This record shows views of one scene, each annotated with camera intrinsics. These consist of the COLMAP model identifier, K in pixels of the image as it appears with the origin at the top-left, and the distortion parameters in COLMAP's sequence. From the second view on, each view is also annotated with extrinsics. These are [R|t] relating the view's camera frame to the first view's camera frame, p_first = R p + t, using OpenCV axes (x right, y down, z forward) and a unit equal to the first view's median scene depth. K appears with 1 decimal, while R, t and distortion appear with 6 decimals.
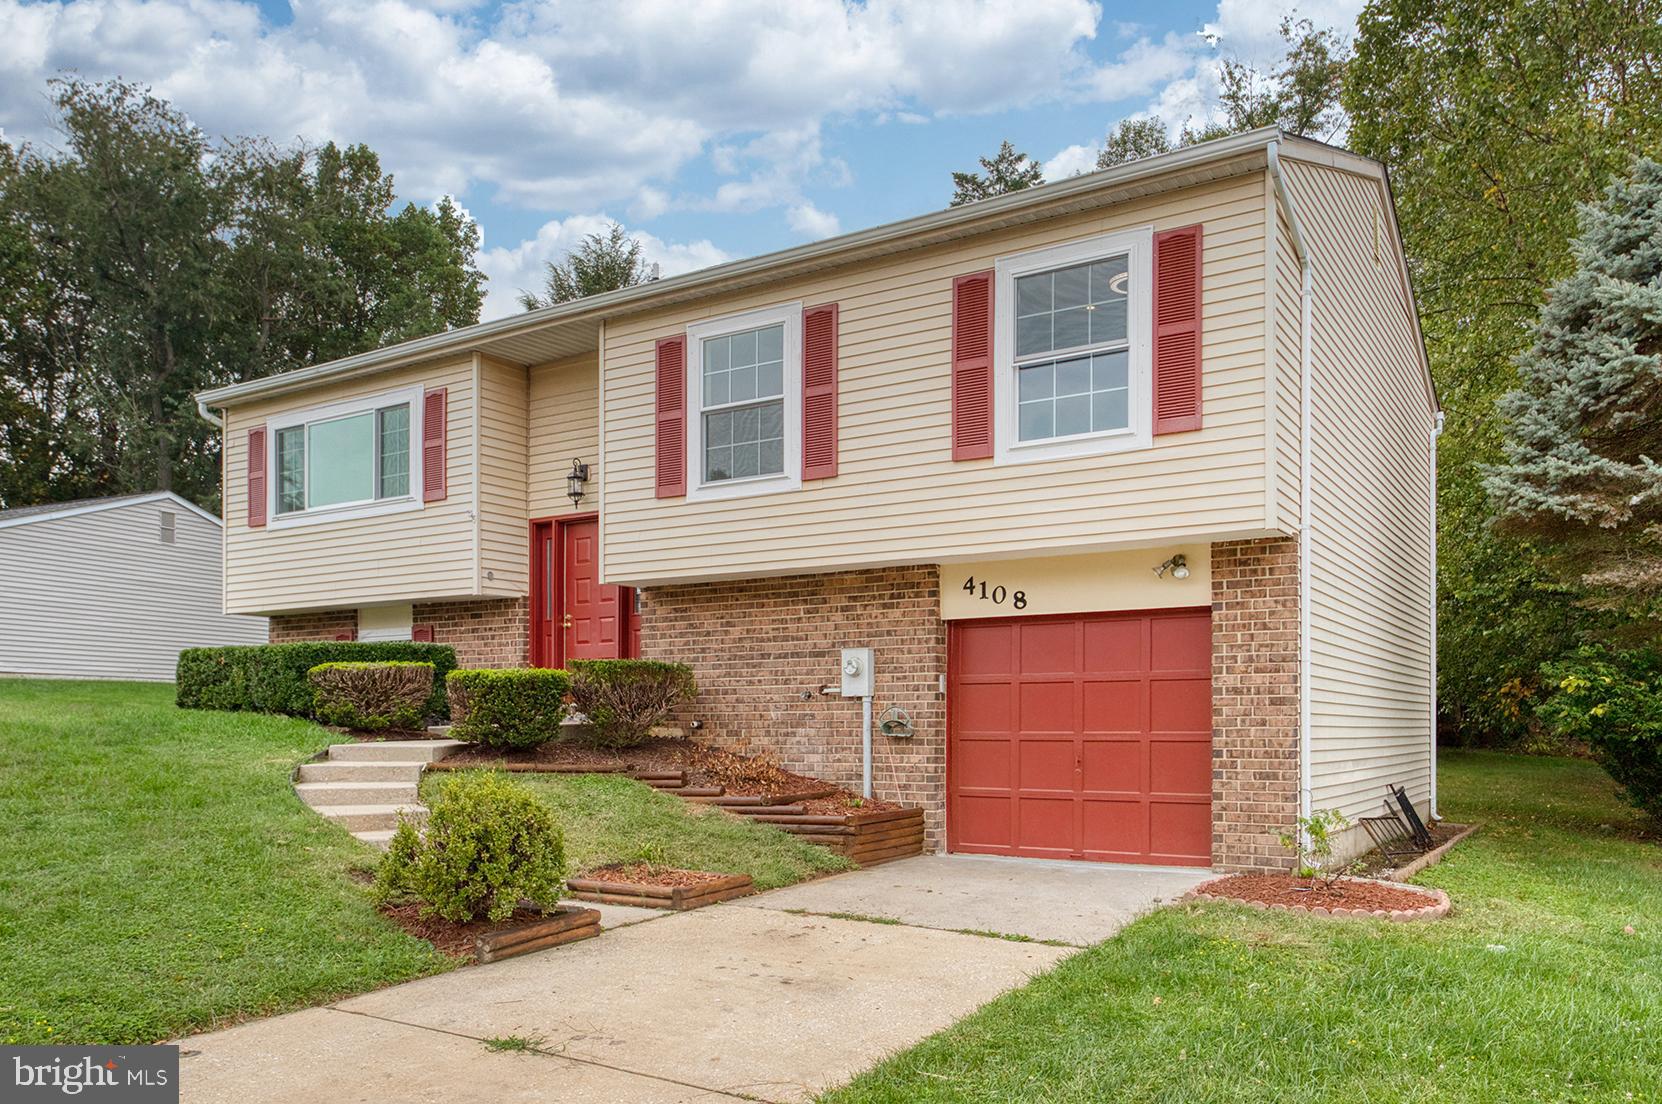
lens RADIAL K [[1158.8, 0, 863.6], [0, 1158.8, 733.5], [0, 0, 1]] dist [0.003800, -0.003237]
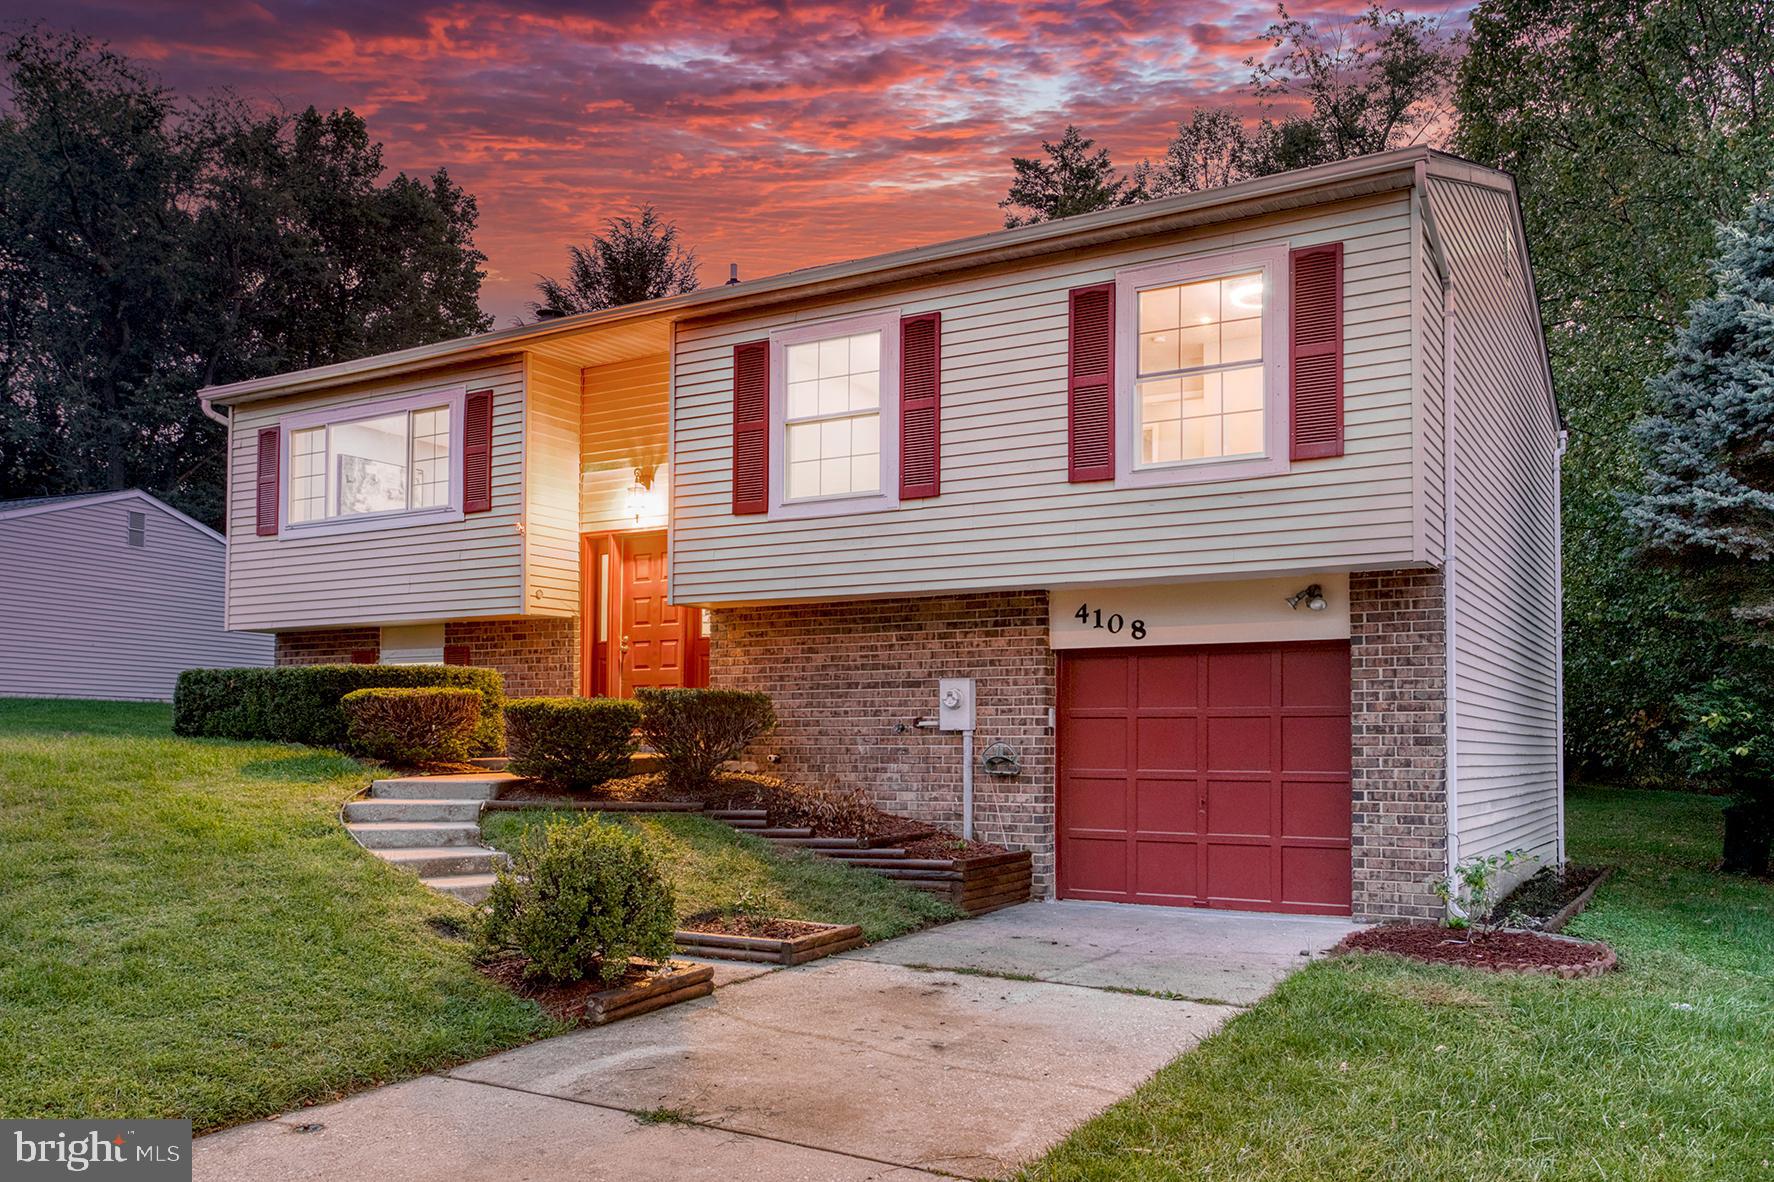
lens RADIAL K [[1288.9, 0, 887.9], [0, 1288.9, 717.8], [0, 0, 1]] dist [0.000669, -0.002492]
pose [[0.999457, 0.002700, 0.032827, -0.097020], [-0.001936, 0.999726, -0.023307, -0.018206], [-0.032881, 0.023231, 0.999189, -0.032805]]
